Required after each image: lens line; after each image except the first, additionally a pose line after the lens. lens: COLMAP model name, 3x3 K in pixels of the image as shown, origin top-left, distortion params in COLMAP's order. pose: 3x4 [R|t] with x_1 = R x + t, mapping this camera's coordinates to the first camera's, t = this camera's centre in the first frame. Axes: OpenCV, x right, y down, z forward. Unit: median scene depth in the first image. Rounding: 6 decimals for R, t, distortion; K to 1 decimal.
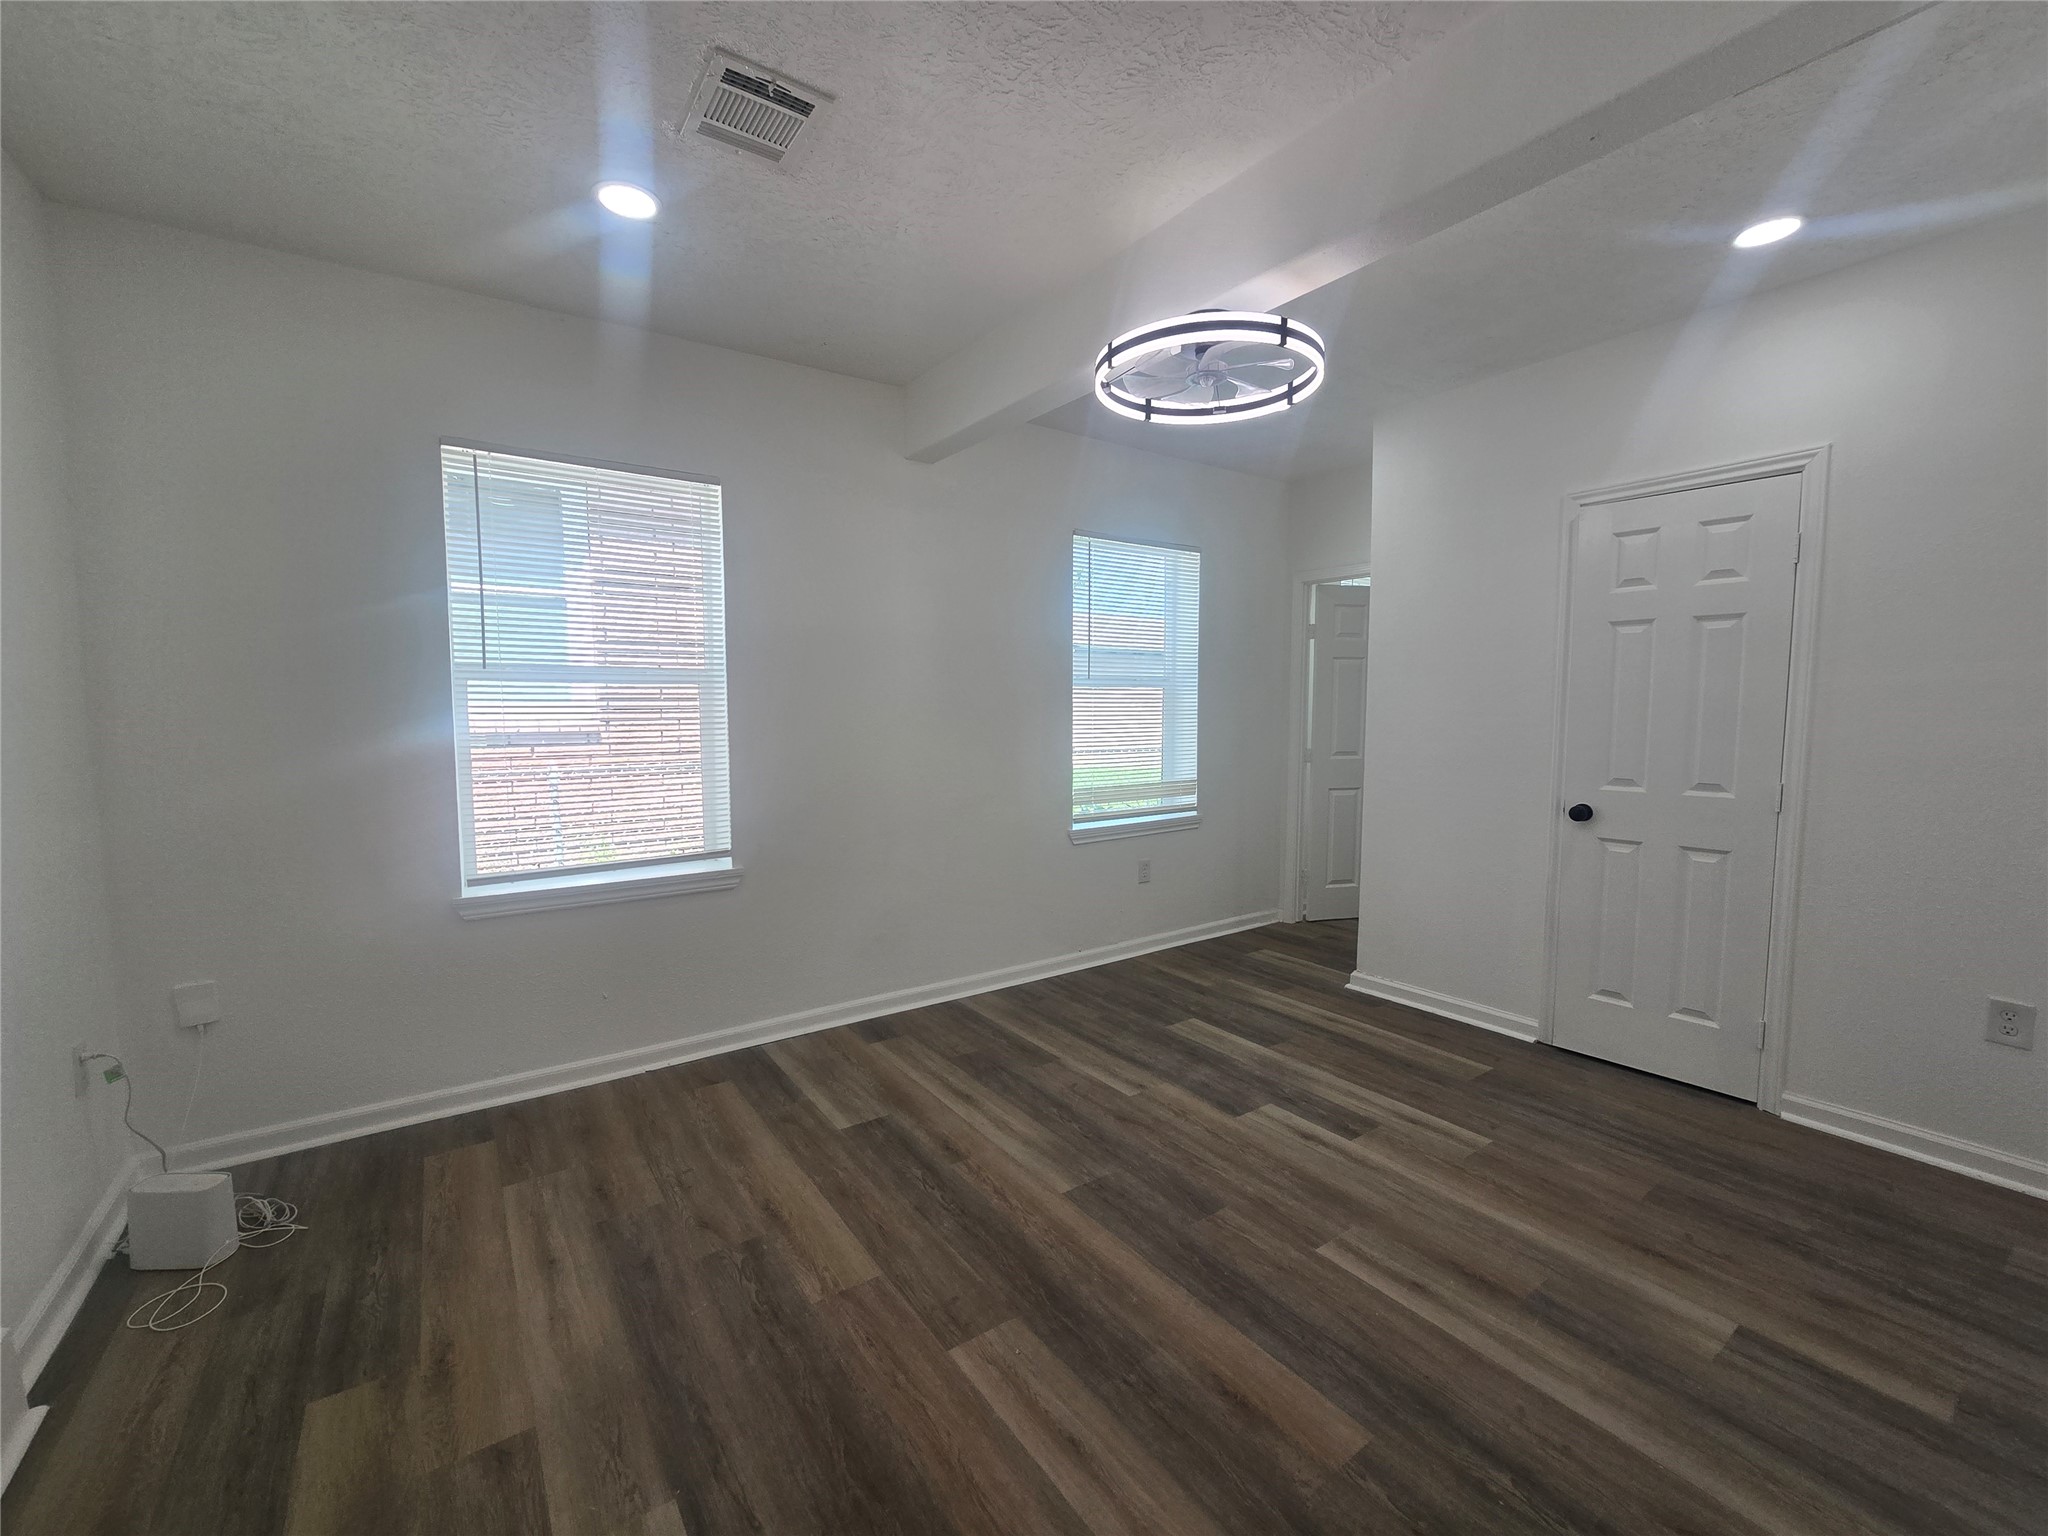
lens RADIAL K [[839.7, 0, 1029.6], [0, 839.7, 767.5], [0, 0, 1]] dist [-0.003562, 0.000553]
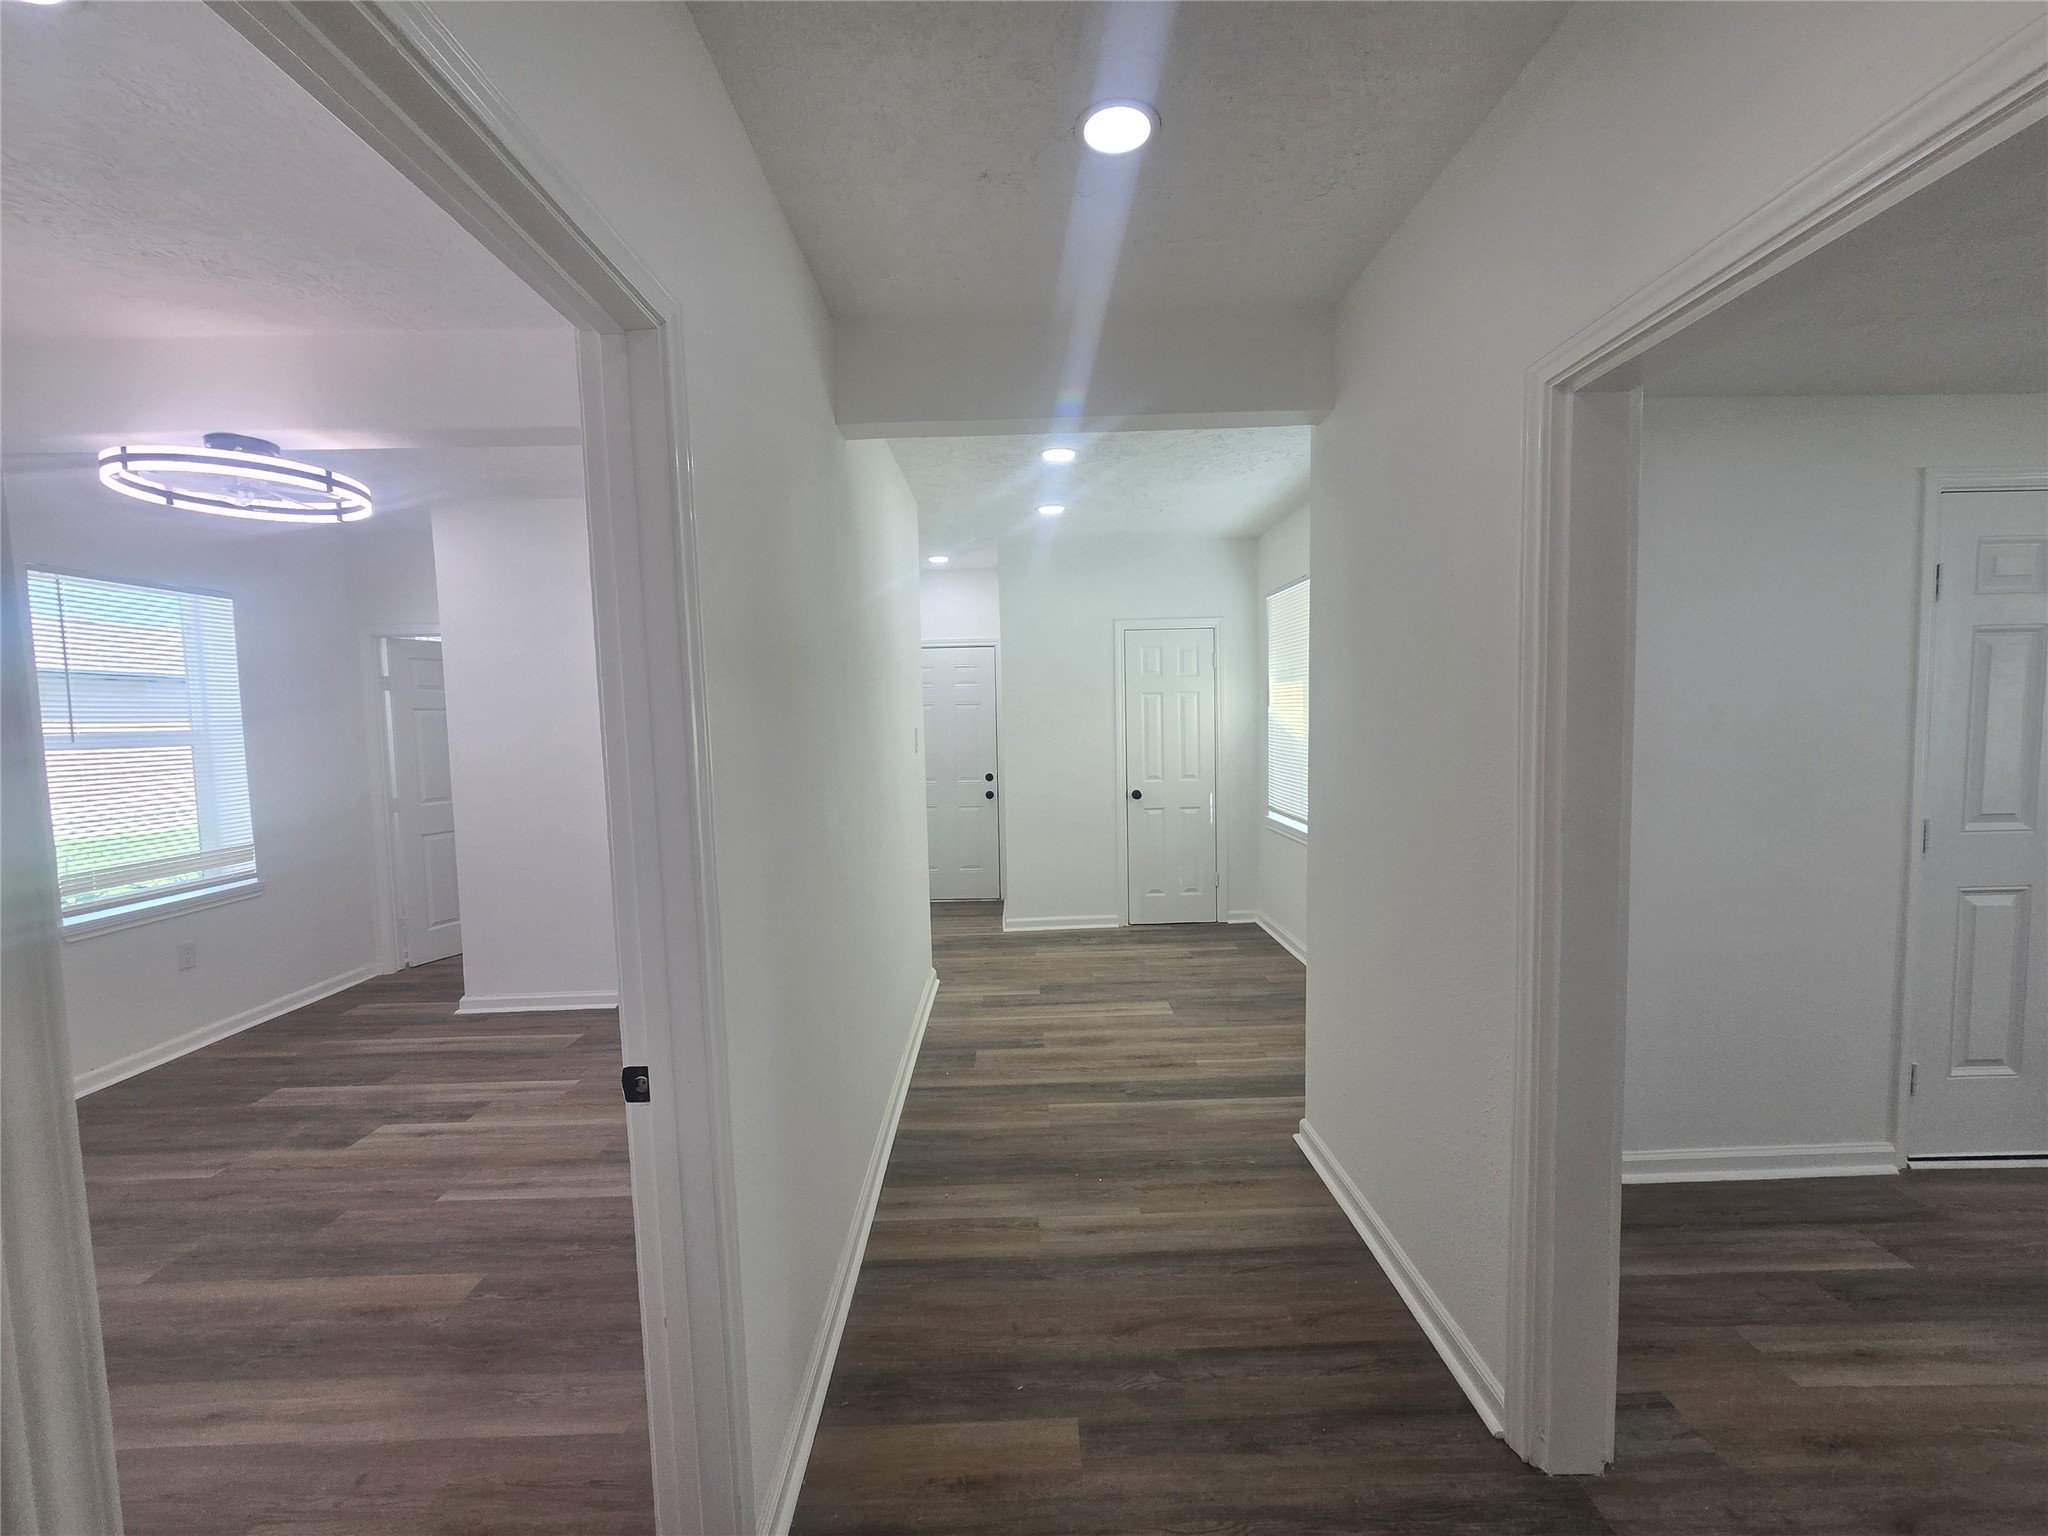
lens RADIAL K [[839.7, 0, 1023.8], [0, 839.7, 777.7], [0, 0, 1]] dist [-0.003562, 0.000553]
pose [[0.570549, -0.070942, 0.818194, -0.131811], [0.084342, 0.996056, 0.027550, -0.024779], [-0.816921, 0.053290, 0.574282, -0.446938]]
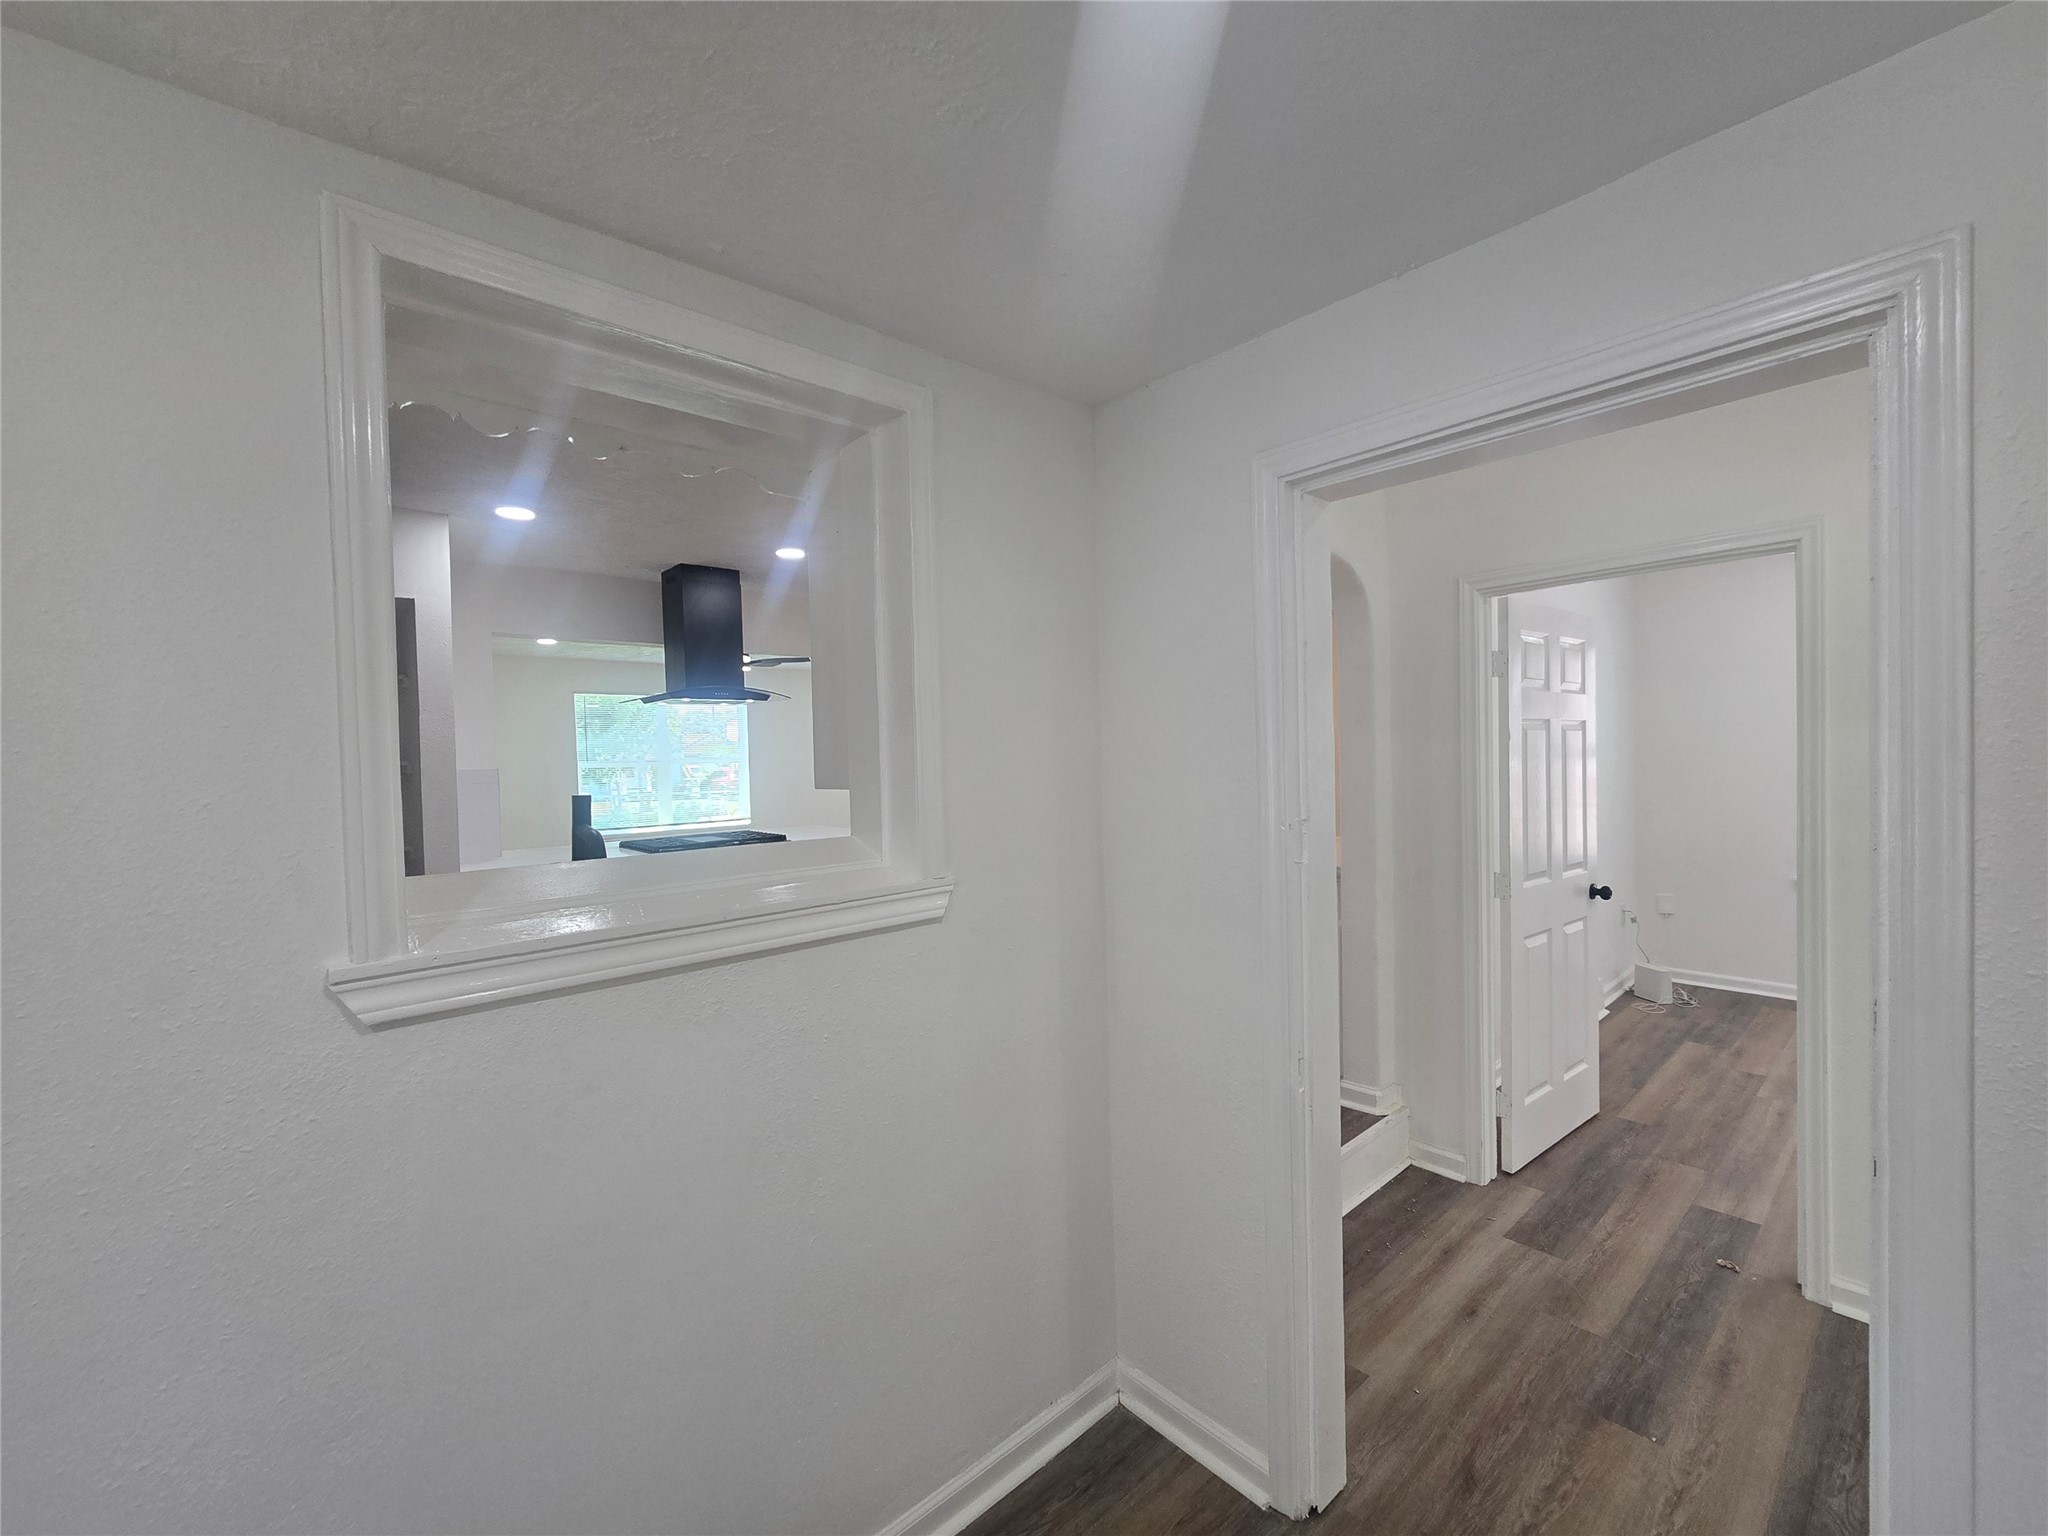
lens RADIAL K [[839.7, 0, 1040.7], [0, 839.7, 768.2], [0, 0, 1]] dist [-0.003562, 0.000553]
pose [[0.115172, 0.016078, -0.993215, 1.044588], [-0.056384, 0.998363, 0.009623, -0.004259], [0.991744, 0.054893, 0.115890, -0.947997]]
